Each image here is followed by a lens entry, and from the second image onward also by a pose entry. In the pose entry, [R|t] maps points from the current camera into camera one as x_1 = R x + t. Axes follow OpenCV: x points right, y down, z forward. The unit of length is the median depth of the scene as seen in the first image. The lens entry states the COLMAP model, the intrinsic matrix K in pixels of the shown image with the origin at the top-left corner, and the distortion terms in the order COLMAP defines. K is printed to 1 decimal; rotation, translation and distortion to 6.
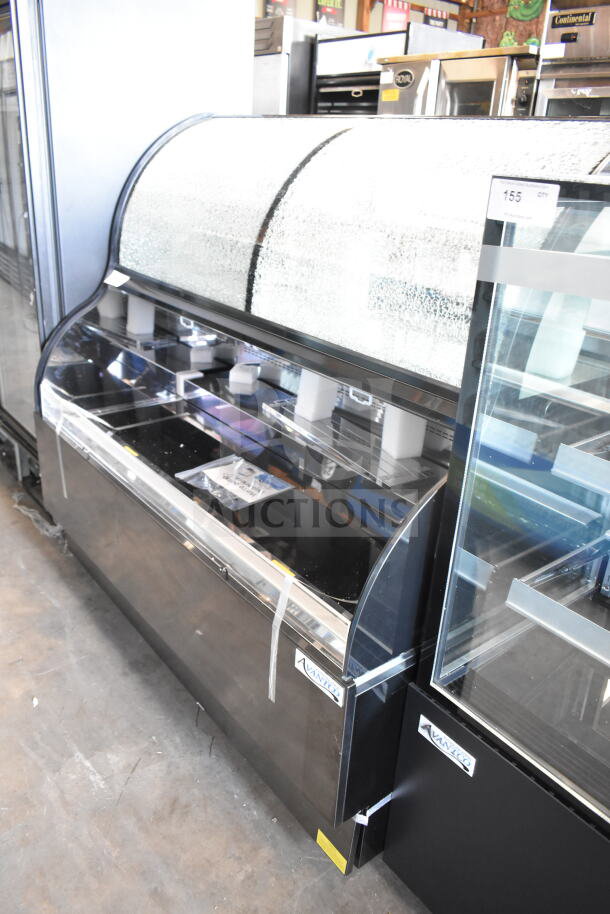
lens RADIAL K [[703.3, 0, 305.0], [0, 703.3, 457.0], [0, 0, 1]] dist [-0.019916, -0.000258]
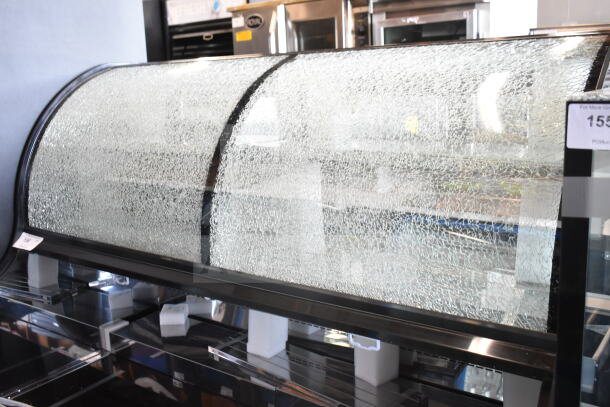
lens RADIAL K [[605.6, 0, 305.0], [0, 605.6, 203.5], [0, 0, 1]] dist [-0.036312, 0.000755]
pose [[0.957845, -0.143643, 0.248797, -0.104775], [0.192043, 0.964241, -0.182642, -0.084914], [-0.213665, 0.222723, 0.951179, 0.159556]]
